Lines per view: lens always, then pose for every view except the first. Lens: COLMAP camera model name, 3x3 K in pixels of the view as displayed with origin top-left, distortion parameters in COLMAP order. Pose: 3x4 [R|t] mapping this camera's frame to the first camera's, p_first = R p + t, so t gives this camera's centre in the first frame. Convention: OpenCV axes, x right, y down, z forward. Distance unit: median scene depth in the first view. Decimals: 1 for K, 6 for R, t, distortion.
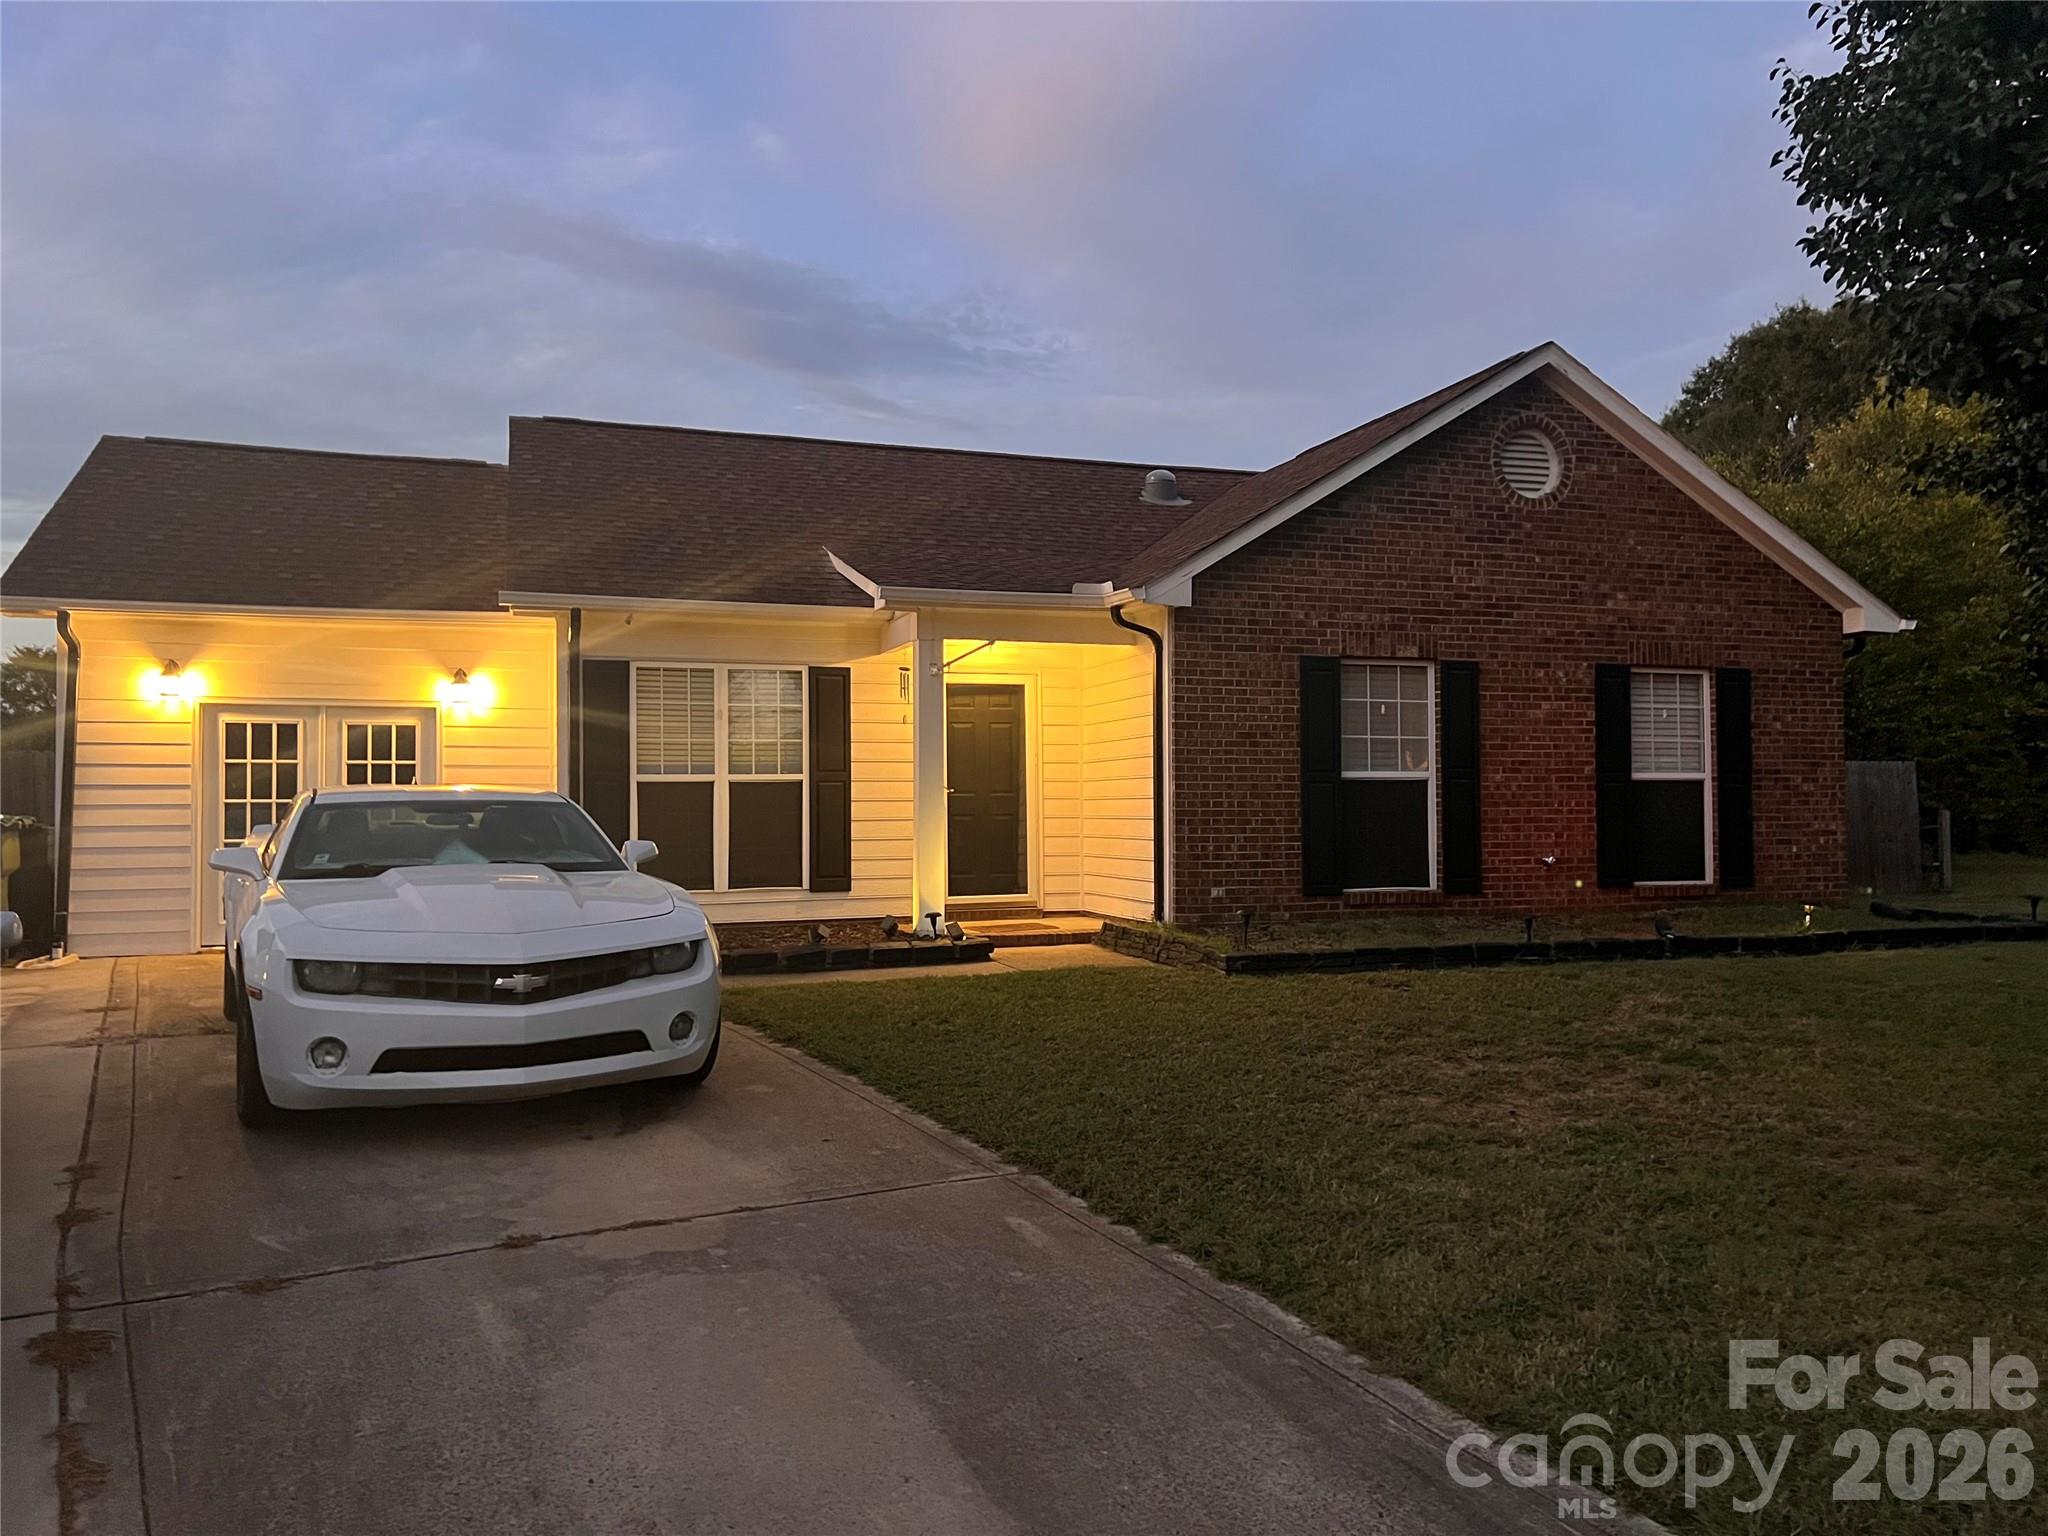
lens RADIAL K [[1536.0, 0, 1025.4], [0, 1536.0, 772.4], [0, 0, 1]] dist [0.081781, -0.101119]
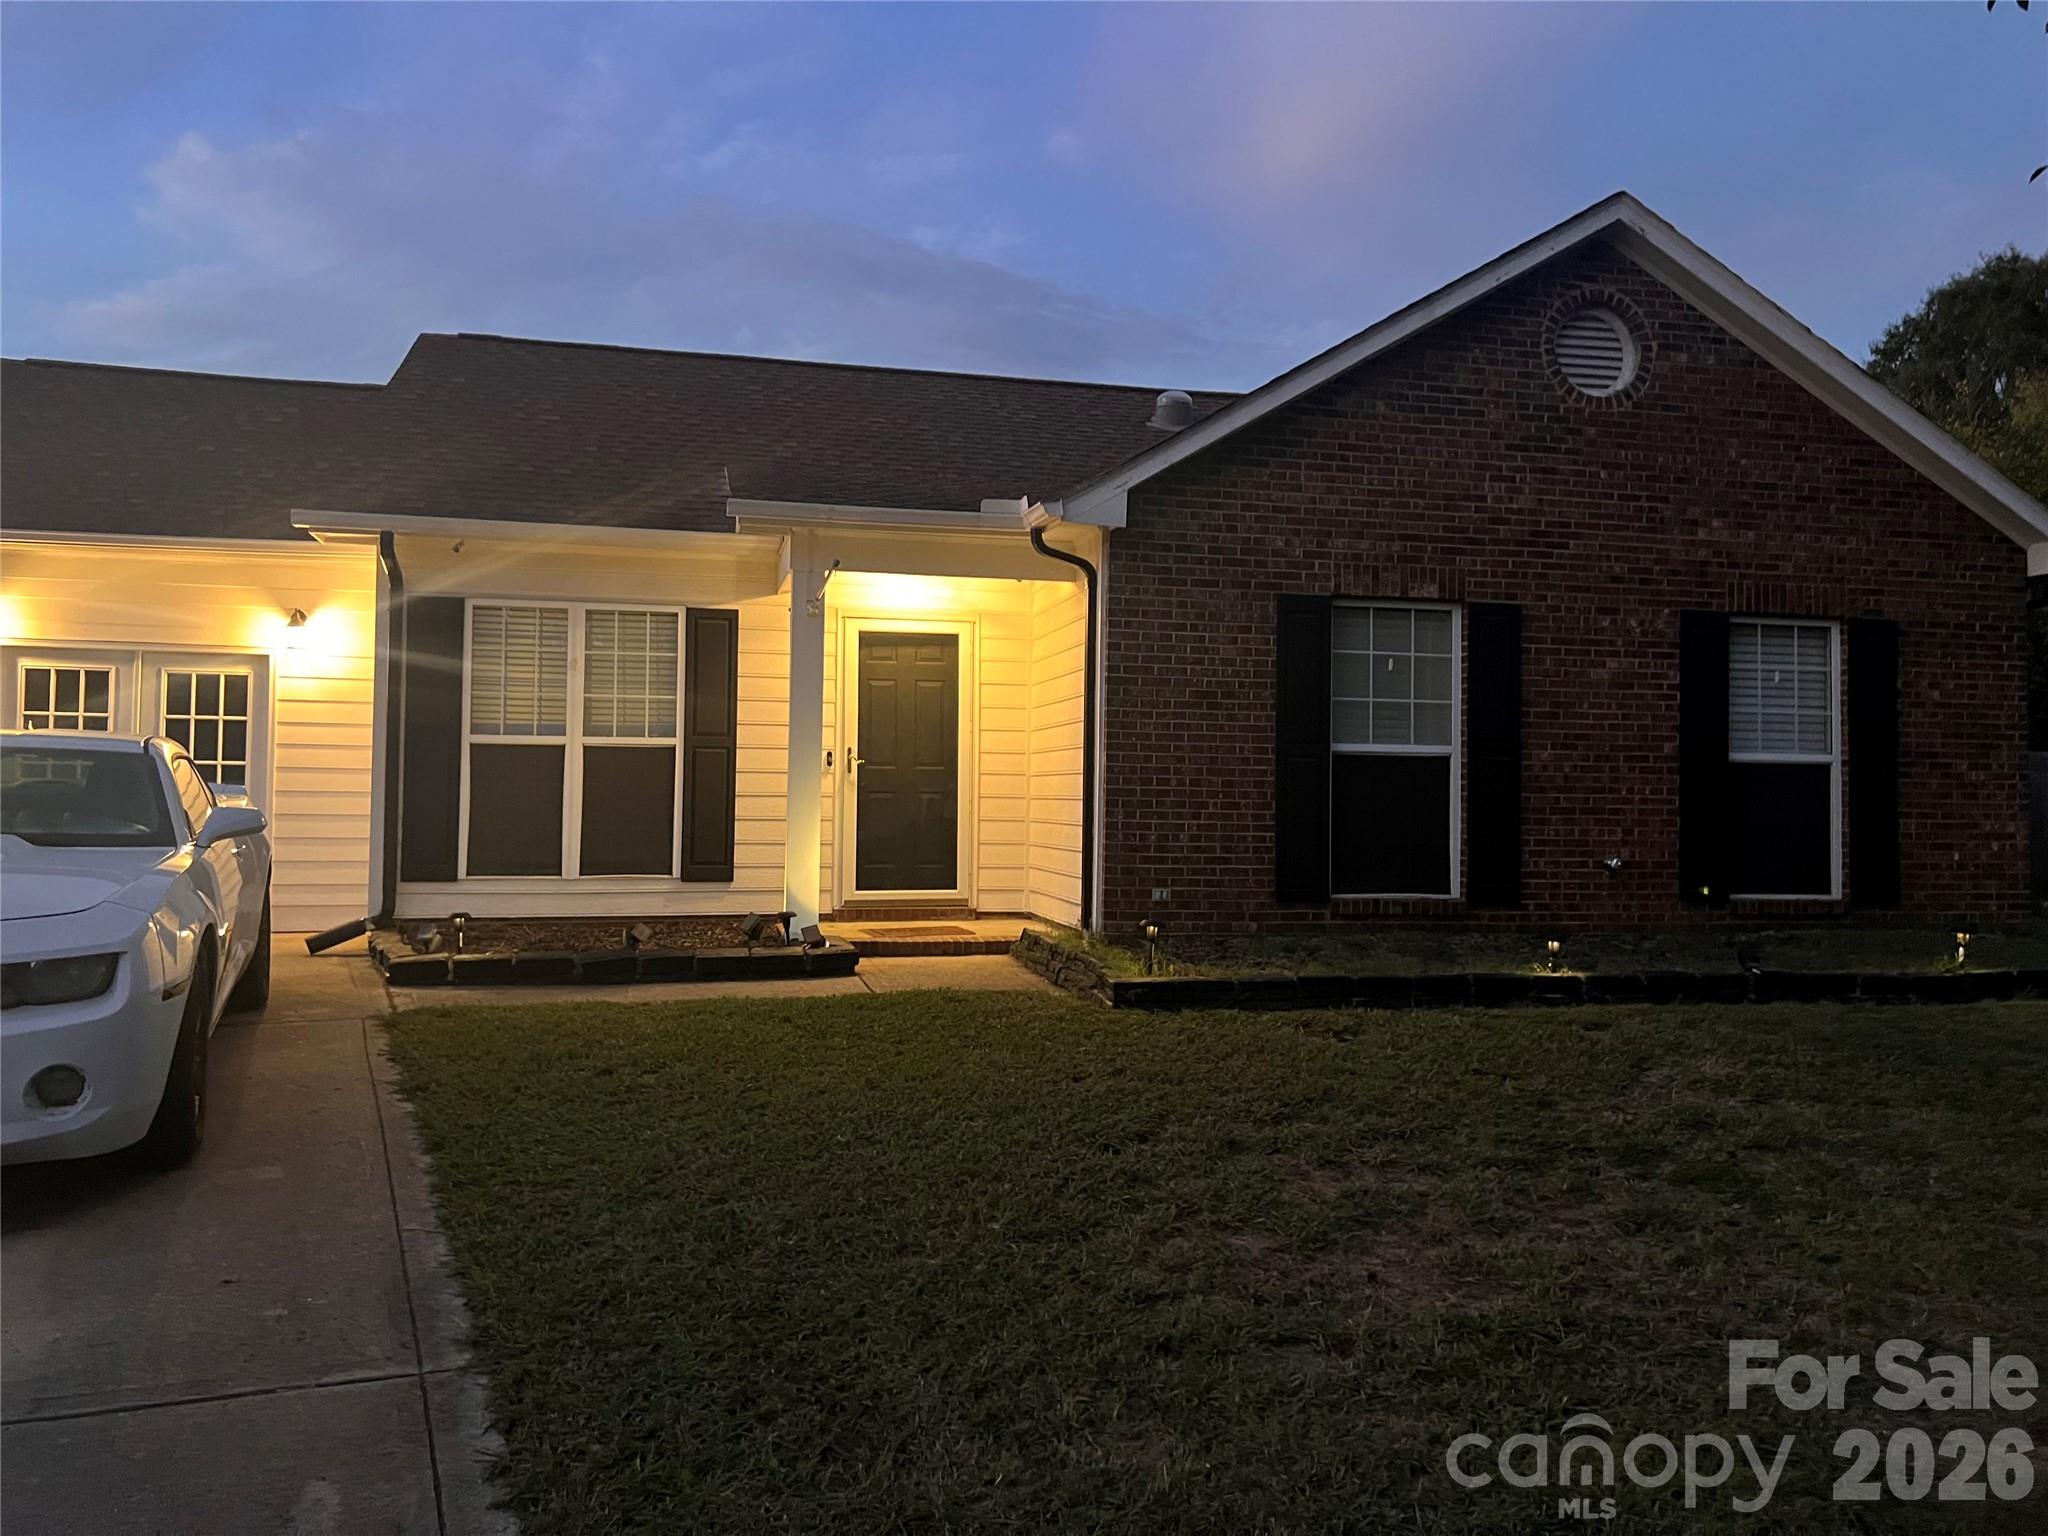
lens RADIAL K [[1536.0, 0, 1005.0], [0, 1536.0, 742.4], [0, 0, 1]] dist [0.081781, -0.101119]
pose [[0.993456, 0.014594, -0.113278, 0.126154], [-0.016024, 0.999803, -0.011723, 0.010506], [0.113085, 0.013461, 0.993494, 0.201397]]
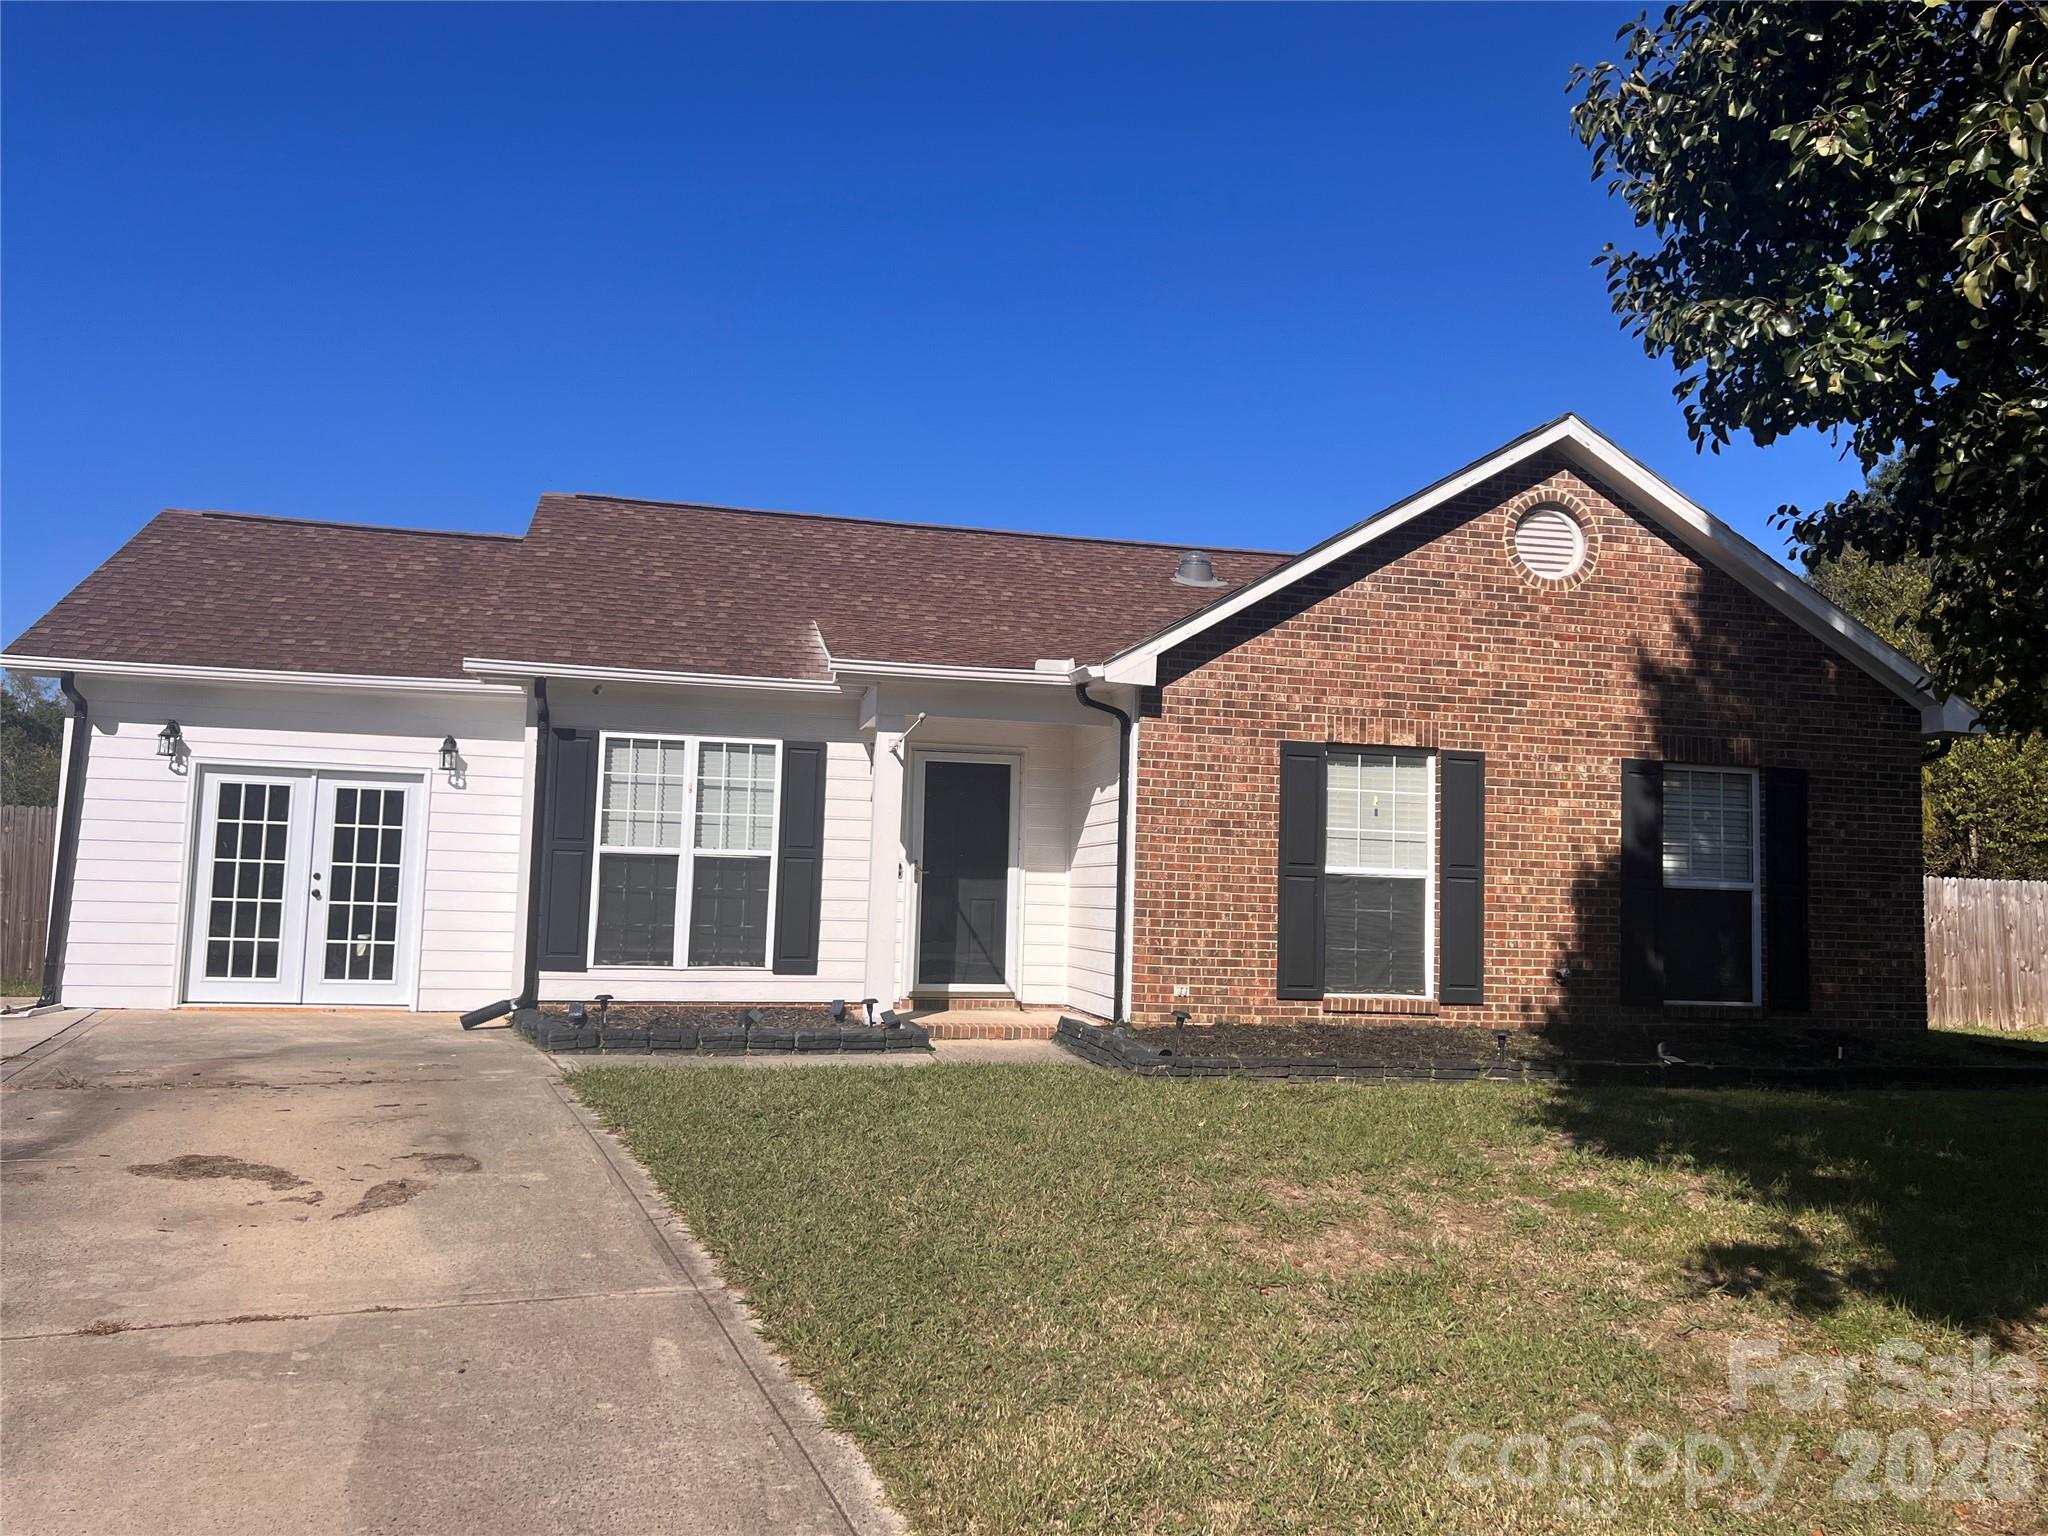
lens RADIAL K [[1536.0, 0, 1007.4], [0, 1536.0, 778.3], [0, 0, 1]] dist [0.081781, -0.101119]
pose [[0.992175, 0.026435, -0.122024, 0.123730], [-0.033148, 0.998027, -0.053317, 0.002458], [0.120374, 0.056945, 0.991094, 0.049003]]
